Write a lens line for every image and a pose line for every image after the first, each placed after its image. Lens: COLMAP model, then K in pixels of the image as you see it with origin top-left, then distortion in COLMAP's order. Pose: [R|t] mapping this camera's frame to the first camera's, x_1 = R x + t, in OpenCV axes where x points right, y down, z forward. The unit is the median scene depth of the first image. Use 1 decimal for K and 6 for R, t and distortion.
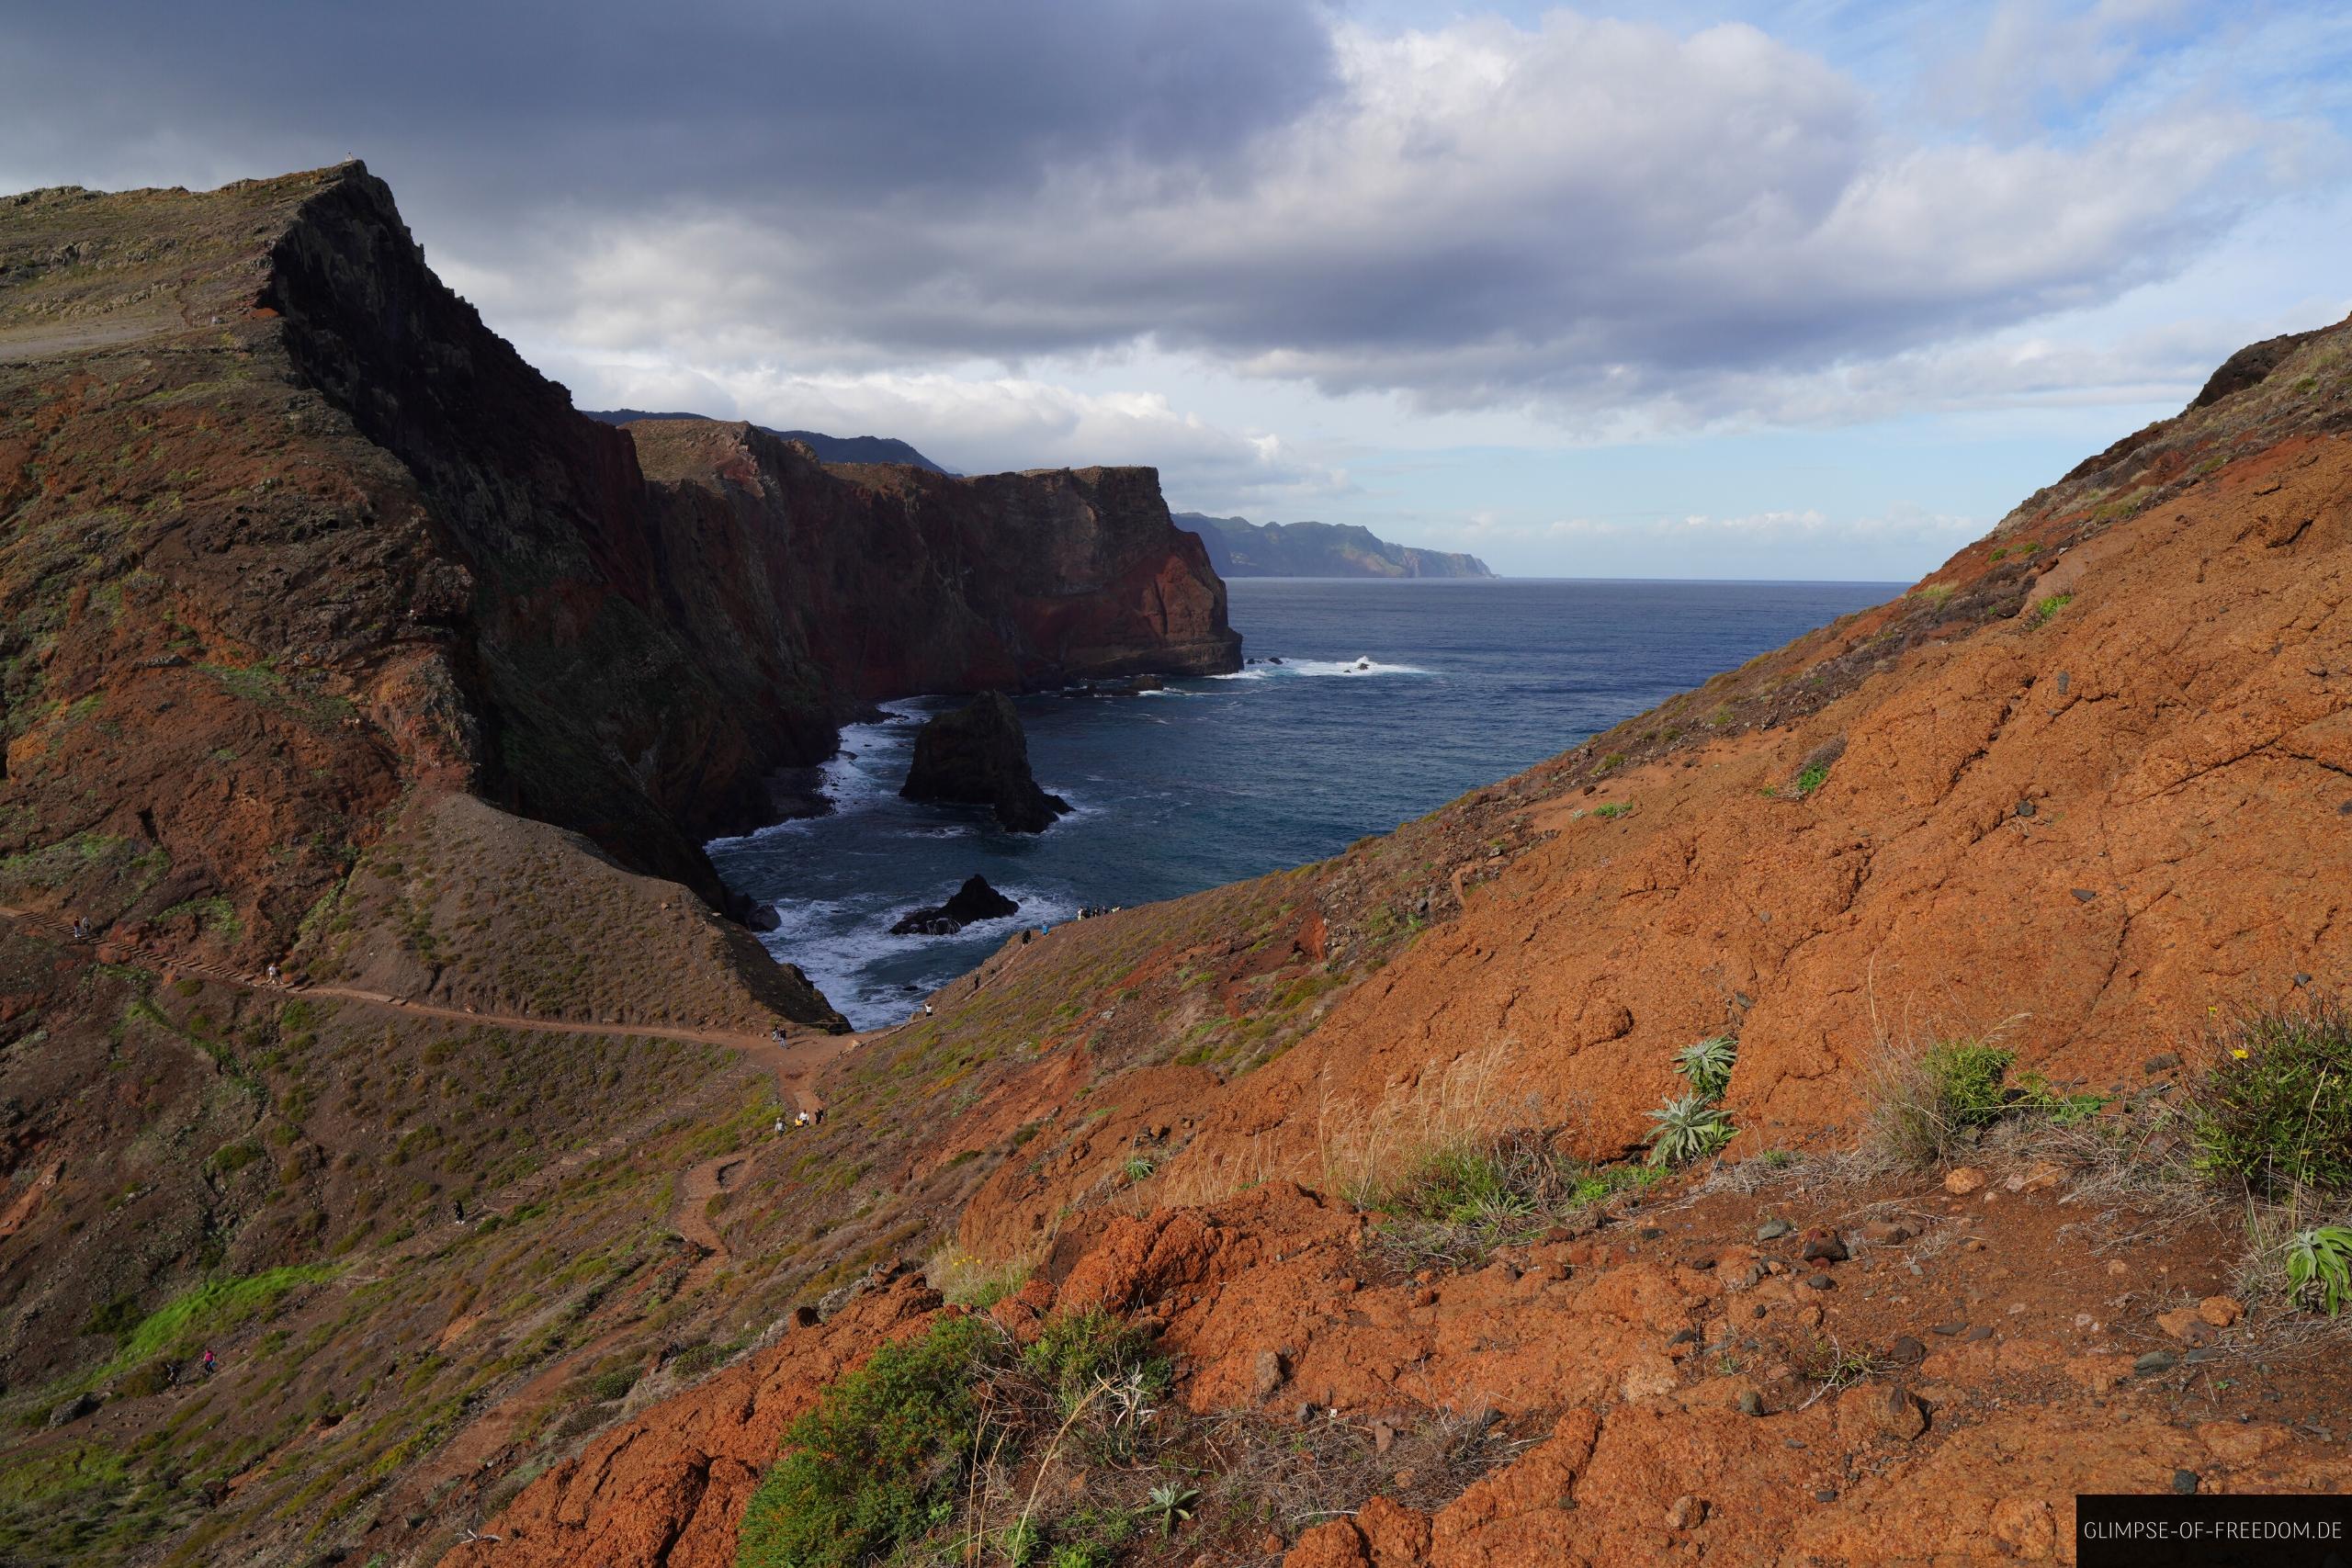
lens RADIAL K [[1580.9, 0, 1173.3], [0, 1580.9, 784.4], [0, 0, 1]] dist [-0.005808, 0.000542]
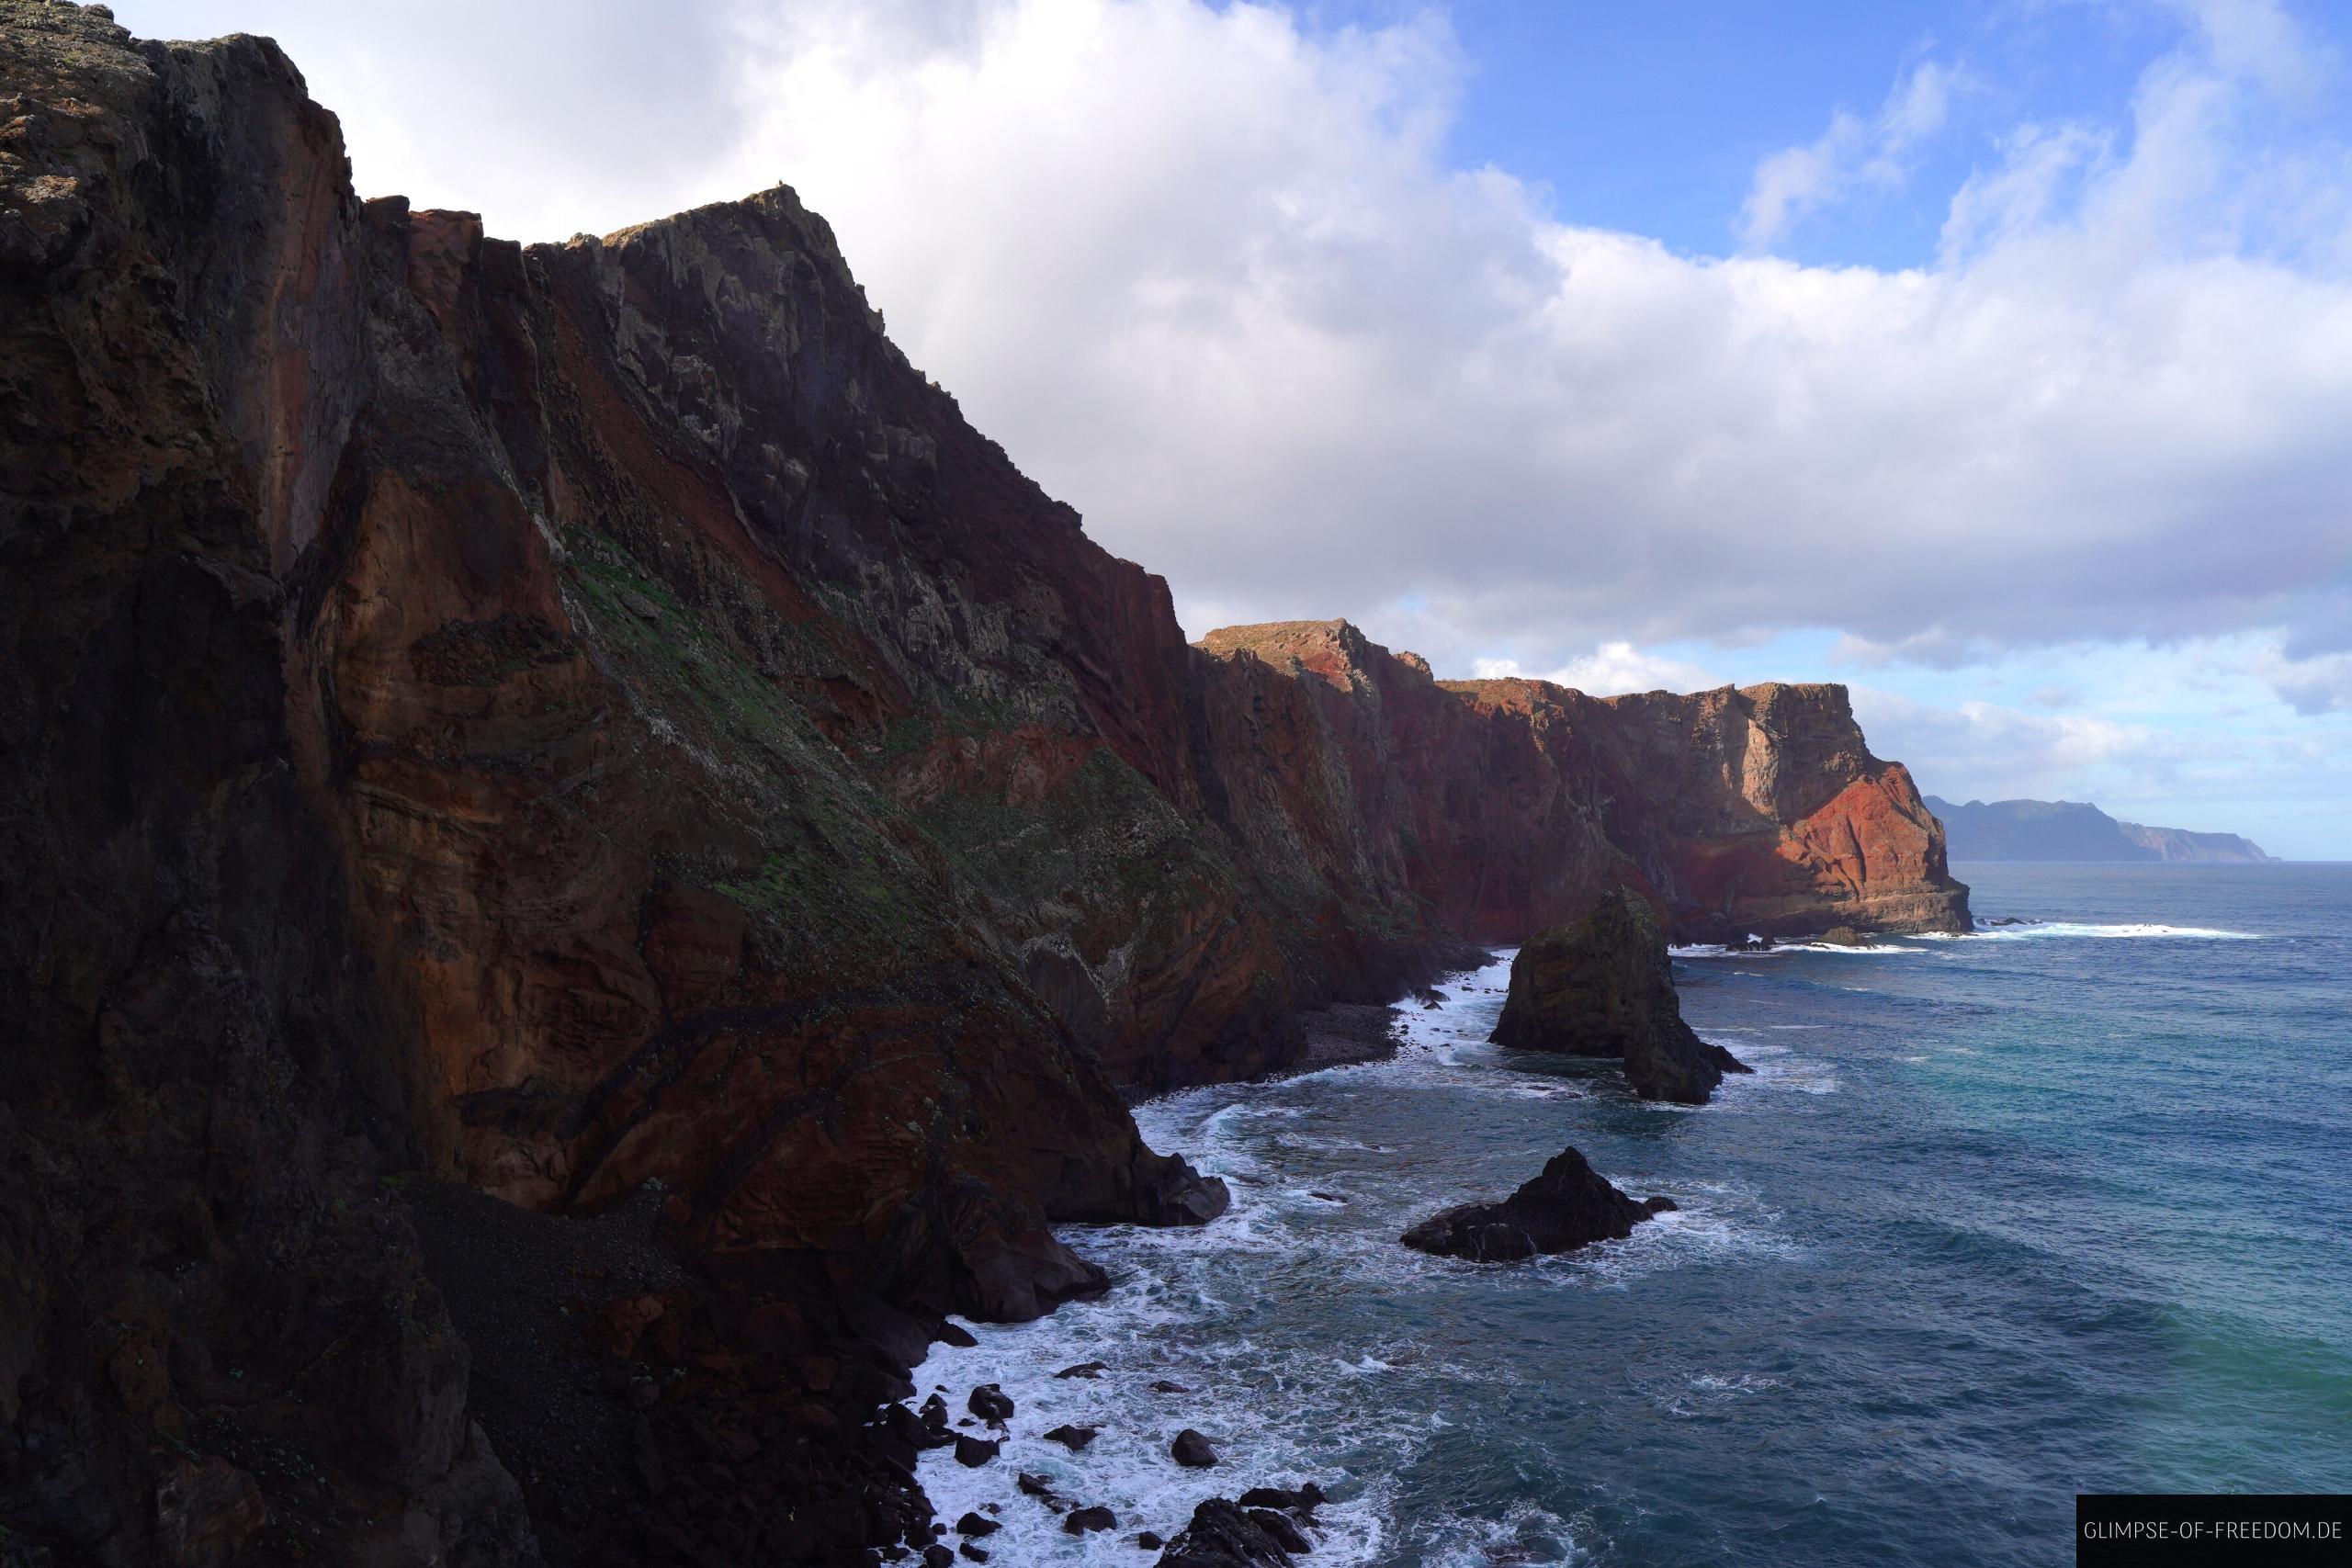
lens RADIAL K [[1580.9, 0, 1177.7], [0, 1580.9, 792.7], [0, 0, 1]] dist [-0.005808, 0.000542]
pose [[0.919213, -0.025778, -0.392916, -0.019328], [-0.044339, 0.984732, -0.168336, 0.022482], [0.391256, 0.172158, 0.904035, 0.278951]]
